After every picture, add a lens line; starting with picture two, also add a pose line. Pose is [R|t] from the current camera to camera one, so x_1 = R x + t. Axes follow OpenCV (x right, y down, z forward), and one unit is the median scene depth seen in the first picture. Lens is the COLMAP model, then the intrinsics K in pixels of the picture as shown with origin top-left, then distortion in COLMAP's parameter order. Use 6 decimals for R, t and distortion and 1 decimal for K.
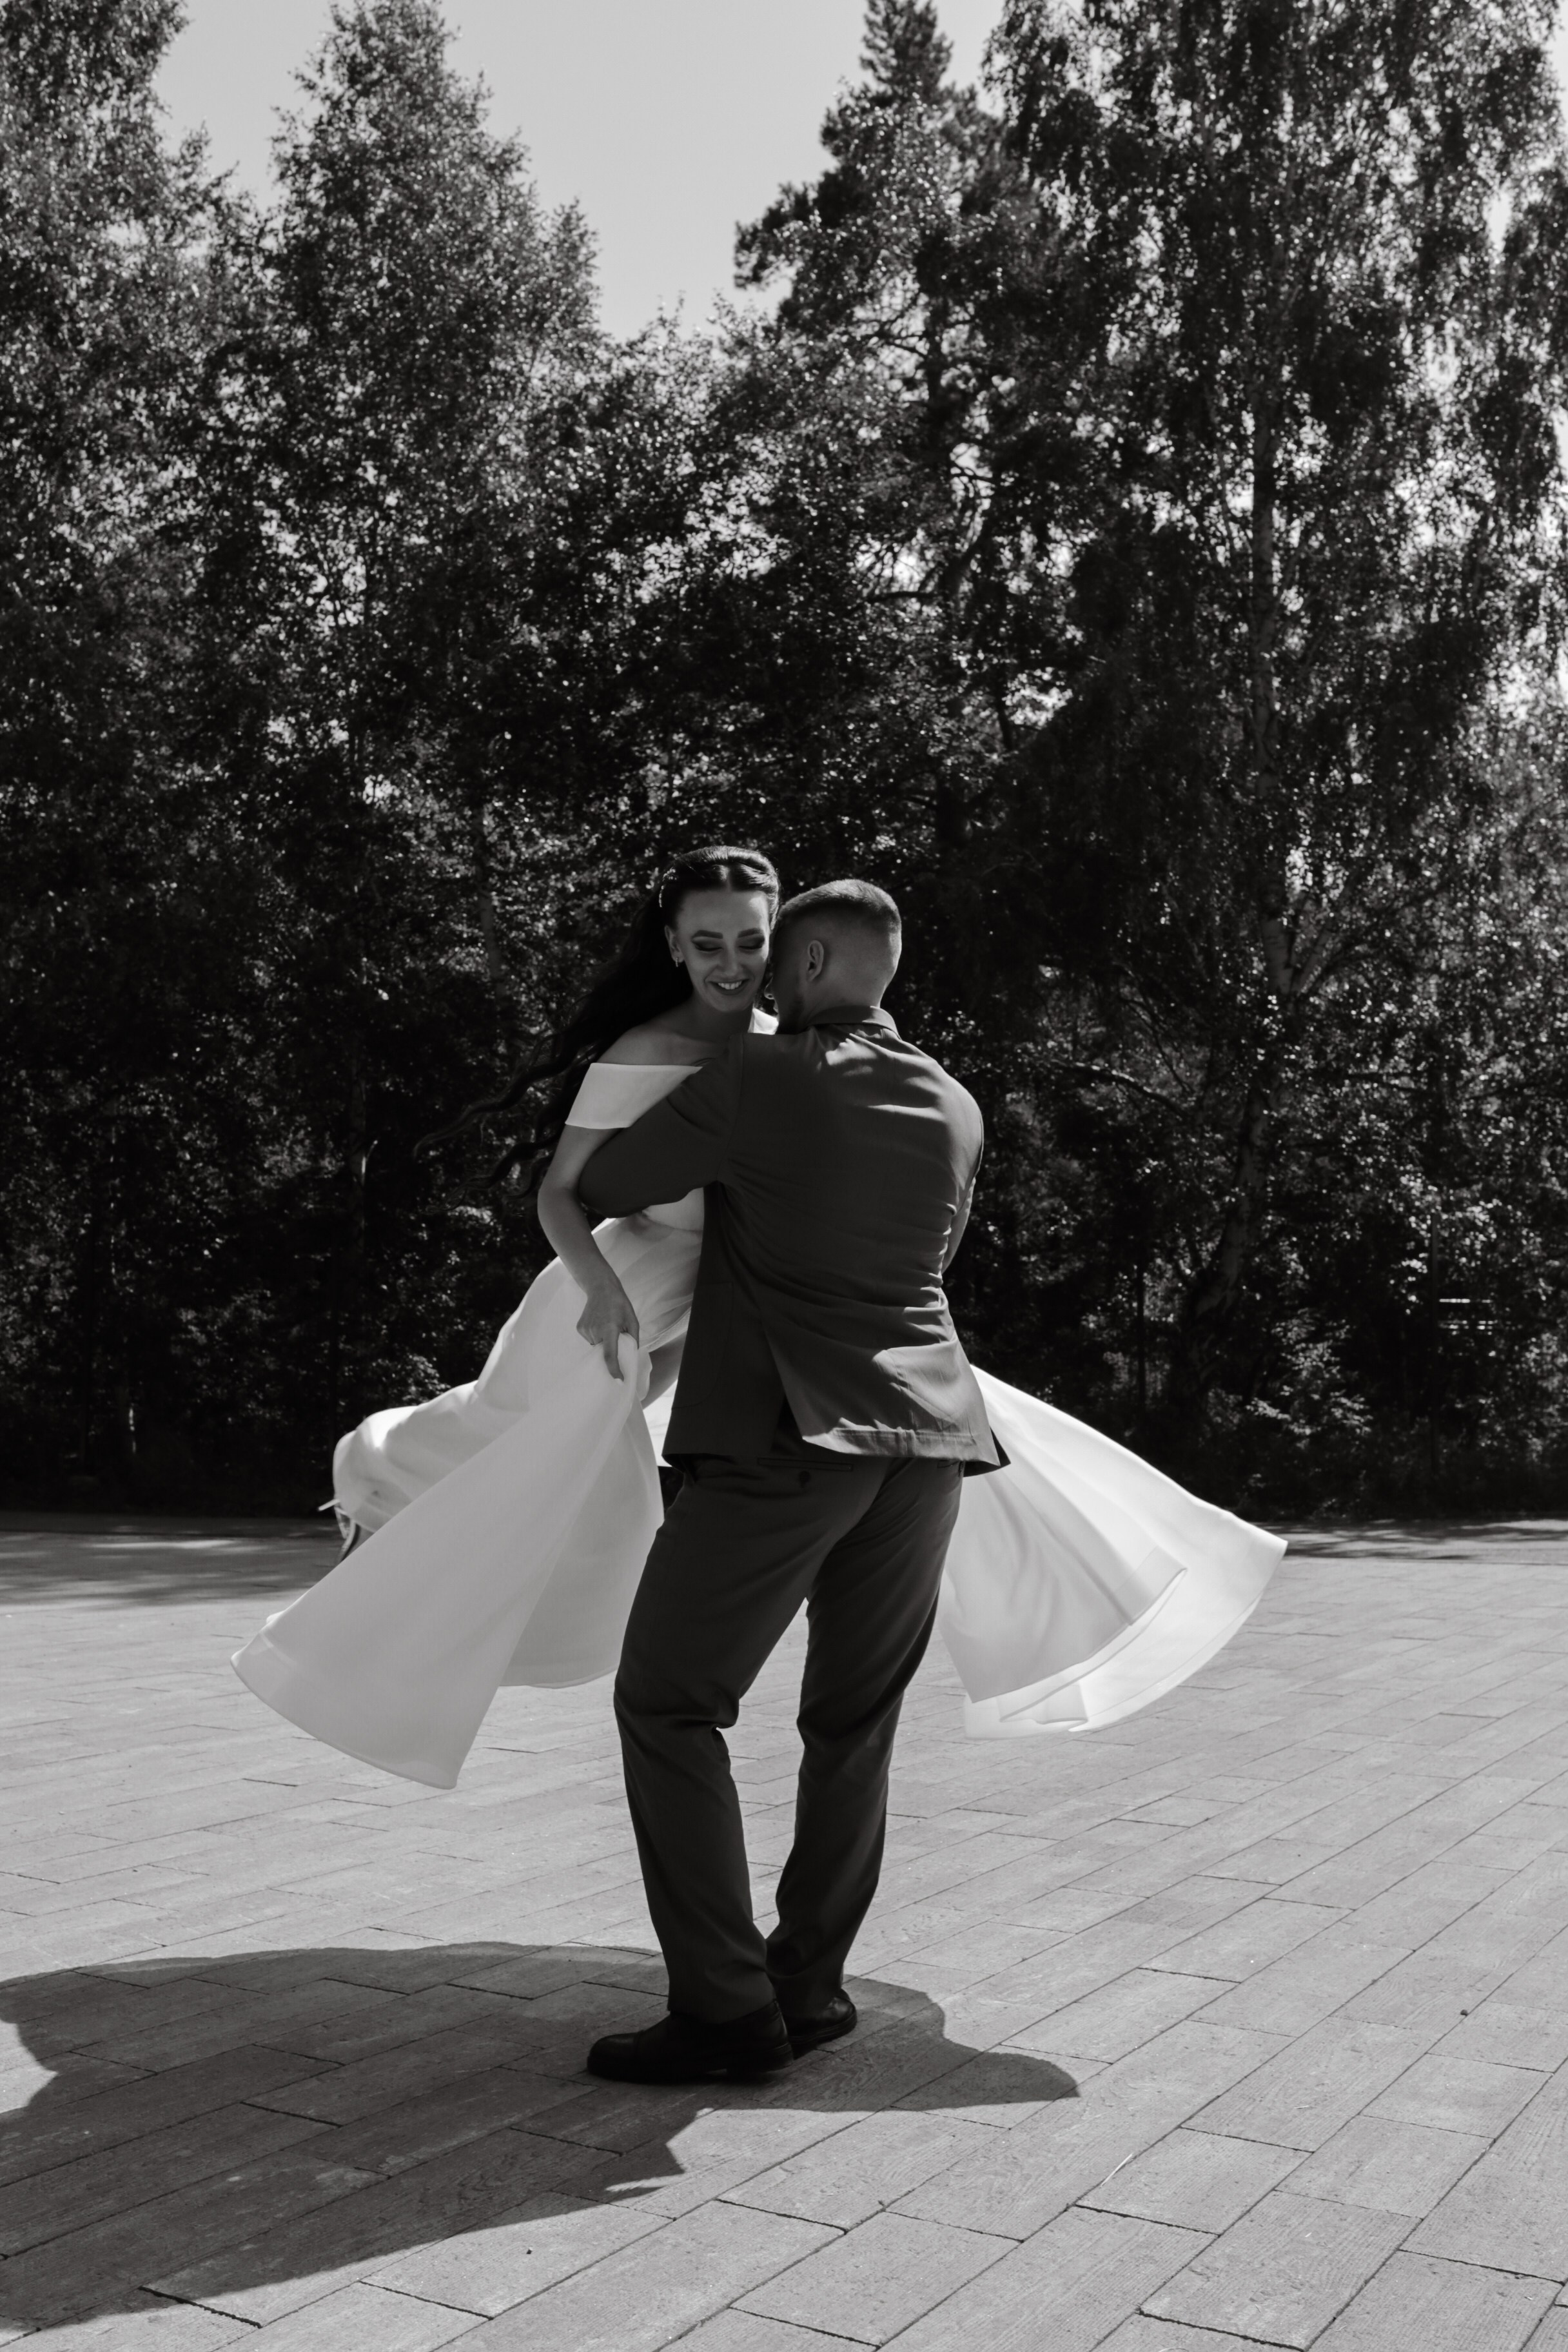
lens RADIAL K [[2261.7, 0, 776.0], [0, 2261.7, 1182.1], [0, 0, 1]] dist [-0.054540, 0.073963]
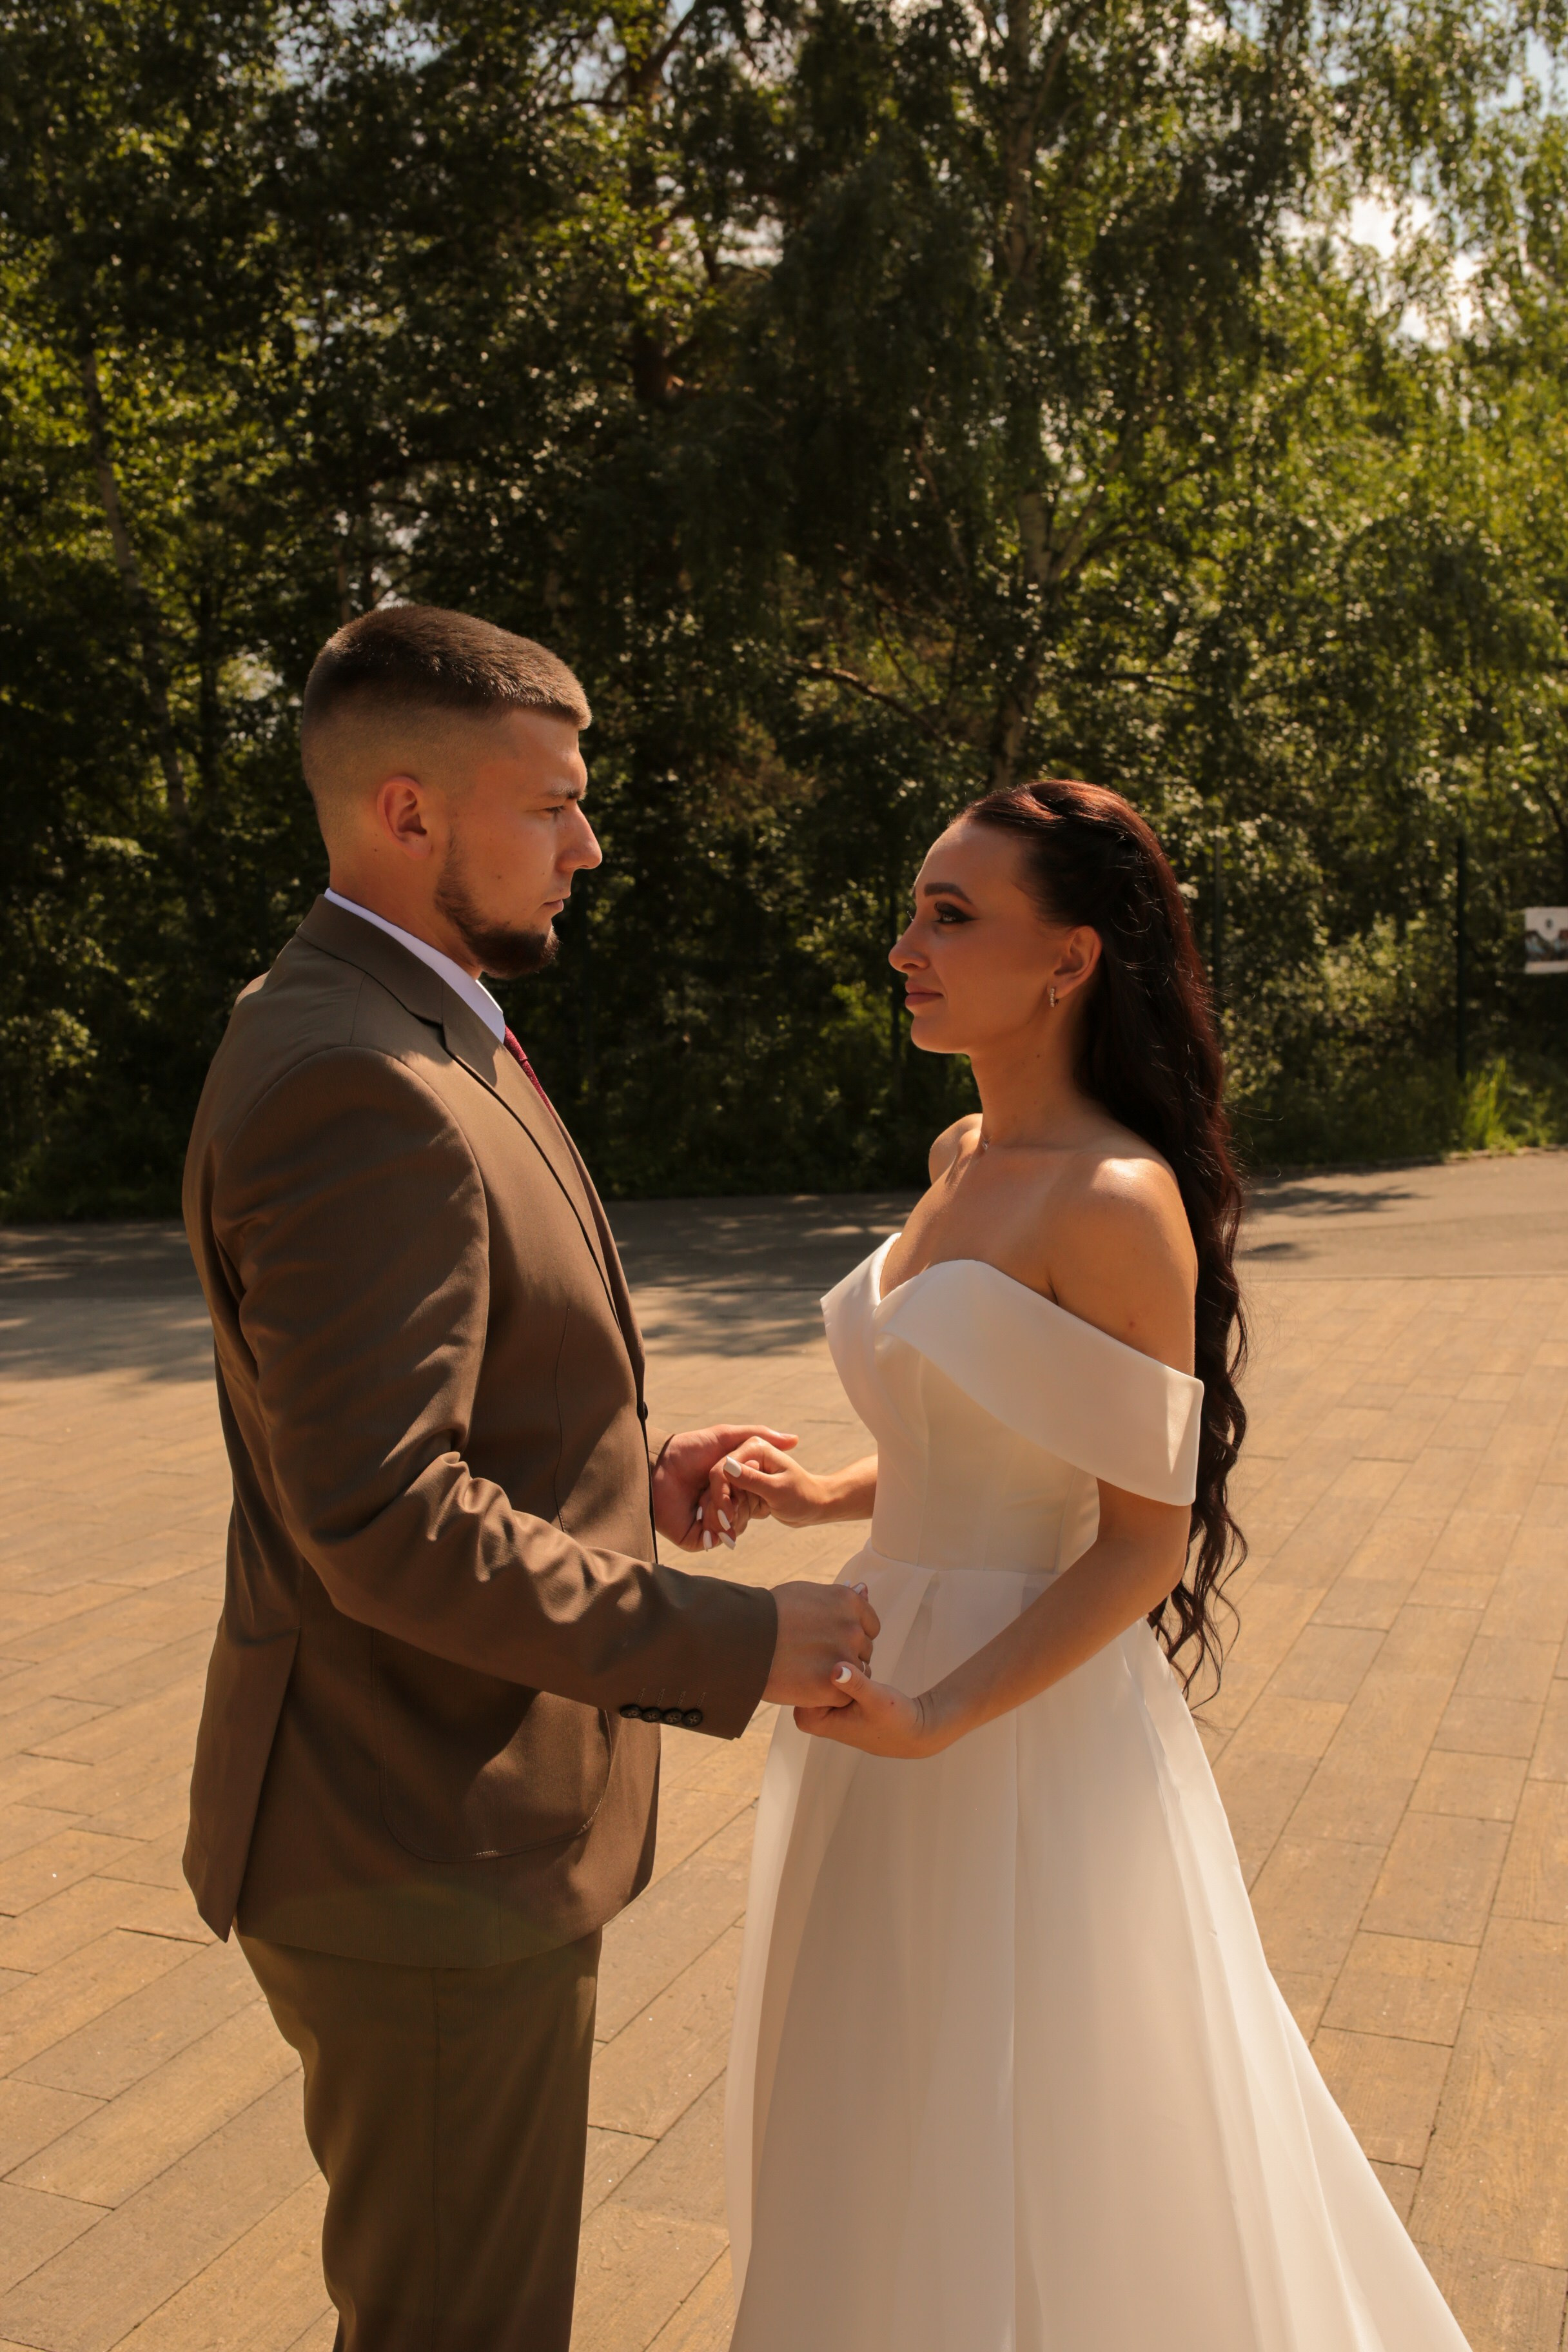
lens RADIAL K [[2248.9, 0, 784.0], [0, 2248.9, 1197.7], [0, 0, 1]] dist [-0.044283, 0.034885]
pose [[0.989008, -0.042804, 0.141531, -0.008416], [0.015803, 0.982298, 0.186656, -0.011373], [-0.147015, -0.182367, 0.972177, 0.112748]]
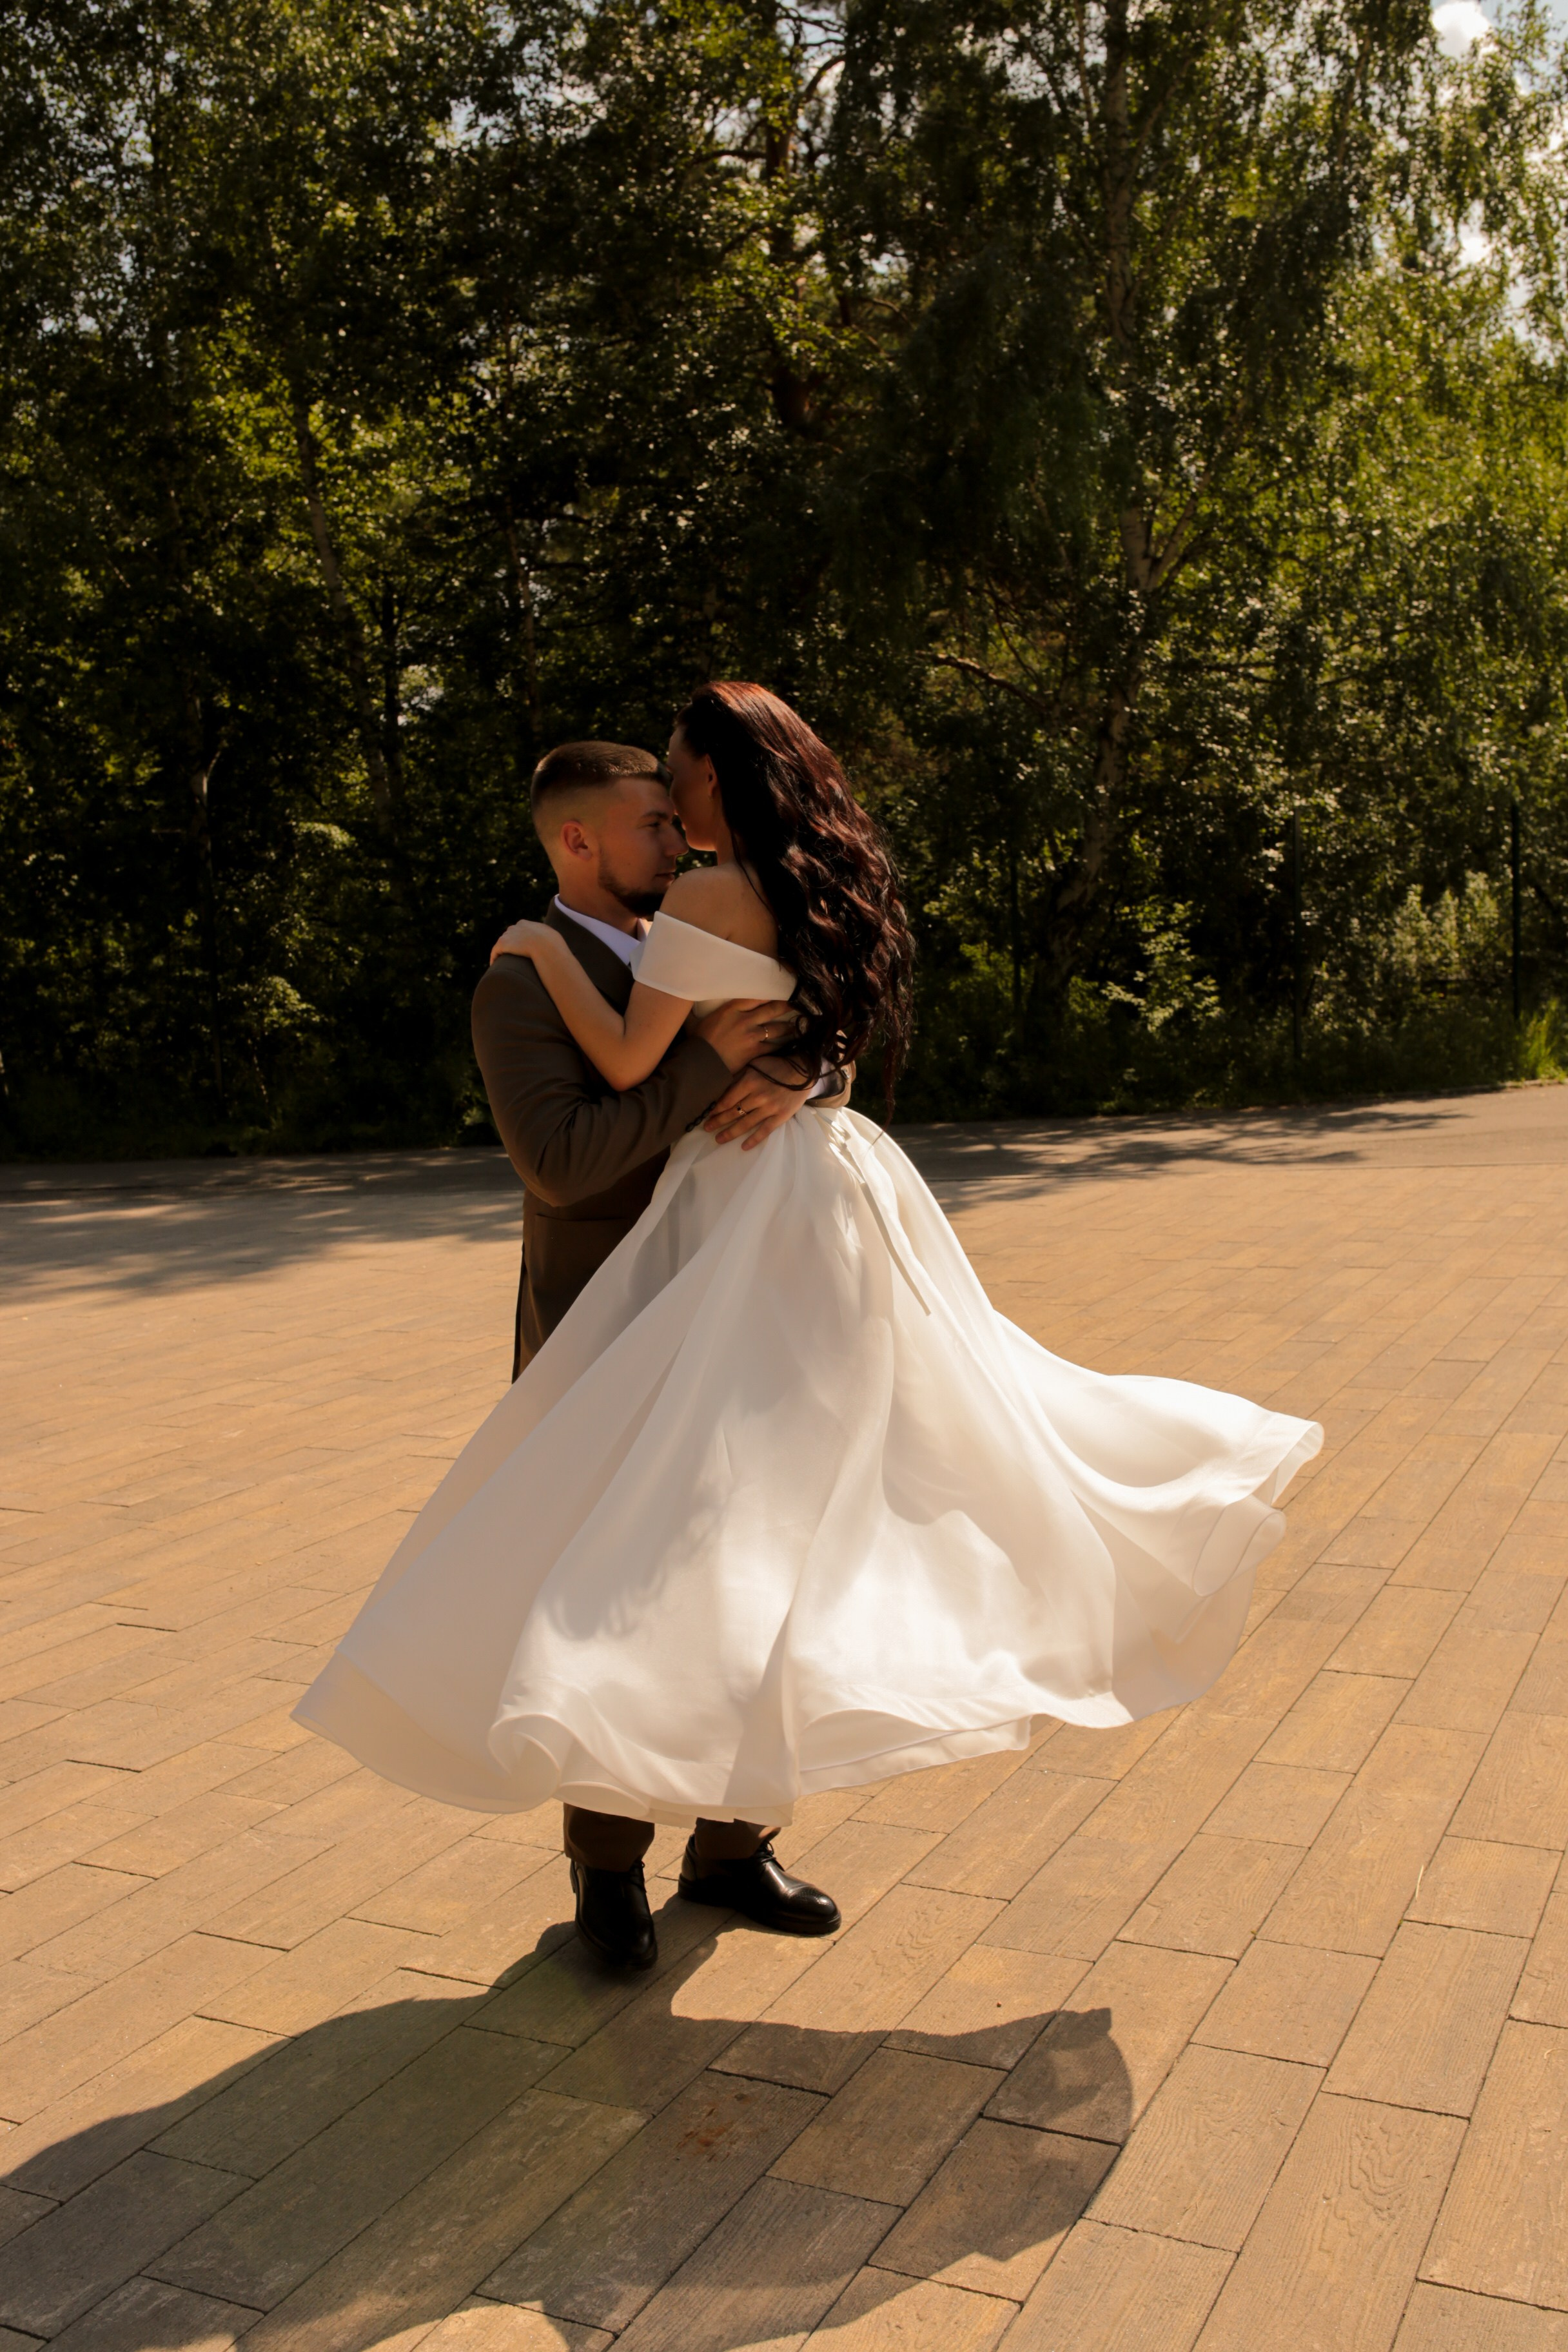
lens RADIAL K [[2261.7, 0, 776.0], [0, 2261.7, 1182.1], [0, 0, 1]] dist [-0.054540, 0.073963]
pose [[0.994979, -0.054174, 0.084152, -0.033098], [0.037052, 0.980478, 0.193108, -0.021613], [-0.092971, -0.189020, 0.977562, -0.010571]]
